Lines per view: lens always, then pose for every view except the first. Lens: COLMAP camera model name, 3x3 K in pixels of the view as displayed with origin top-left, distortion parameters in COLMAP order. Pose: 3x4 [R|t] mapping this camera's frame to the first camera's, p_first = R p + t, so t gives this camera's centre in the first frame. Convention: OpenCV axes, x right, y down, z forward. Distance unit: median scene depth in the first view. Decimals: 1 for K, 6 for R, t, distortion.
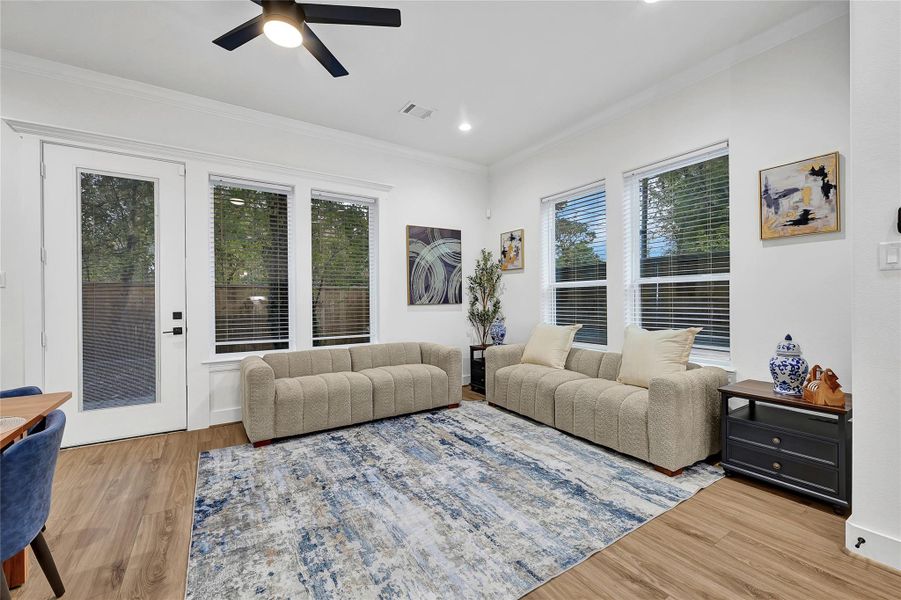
lens RADIAL K [[367.9, 0, 464.9], [0, 367.9, 301.5], [0, 0, 1]] dist [-0.008520, -0.001139]
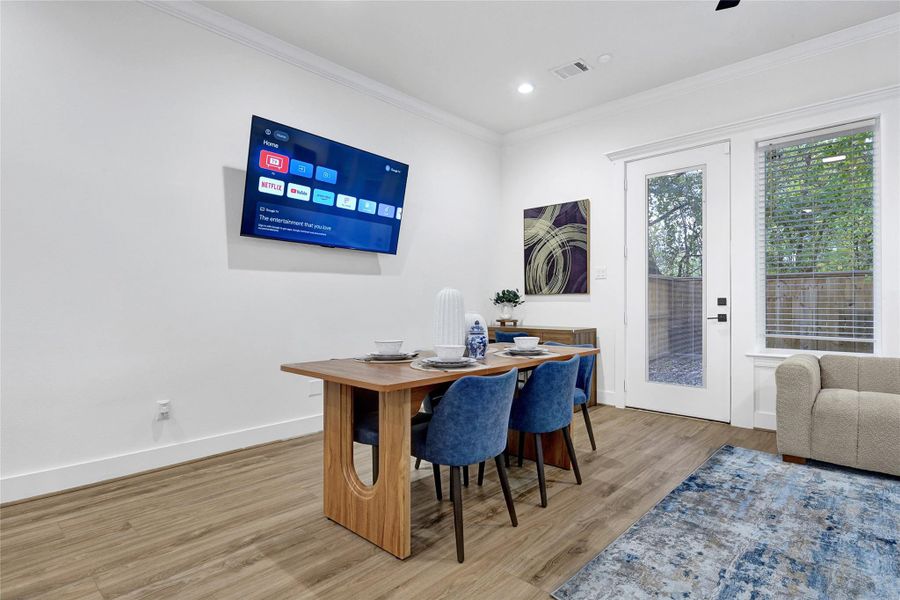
lens RADIAL K [[460.3, 0, 446.0], [0, 460.3, 302.5], [0, 0, 1]] dist [0.001943, -0.001418]
pose [[0.211938, 0.002059, -0.977281, 0.309357], [0.002790, 0.999992, 0.002712, 0.045034], [0.977279, -0.003302, 0.211931, 0.050098]]
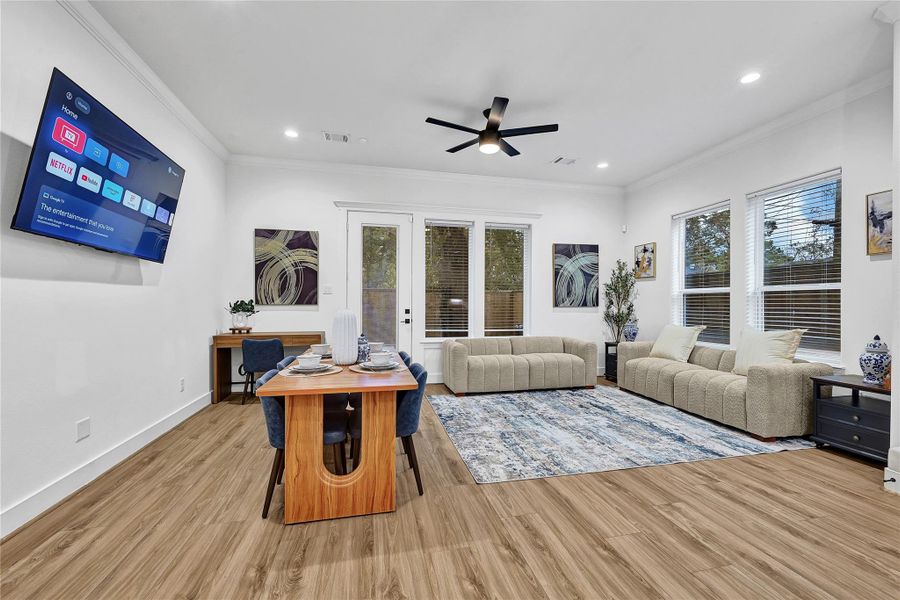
lens RADIAL K [[373.2, 0, 470.2], [0, 373.2, 307.5], [0, 0, 1]] dist [-0.016447, 0.002605]
pose [[0.939979, 0.014050, -0.340943, 0.023851], [-0.010545, 0.999871, 0.012130, -0.002089], [0.341070, -0.007807, 0.940006, -0.541539]]
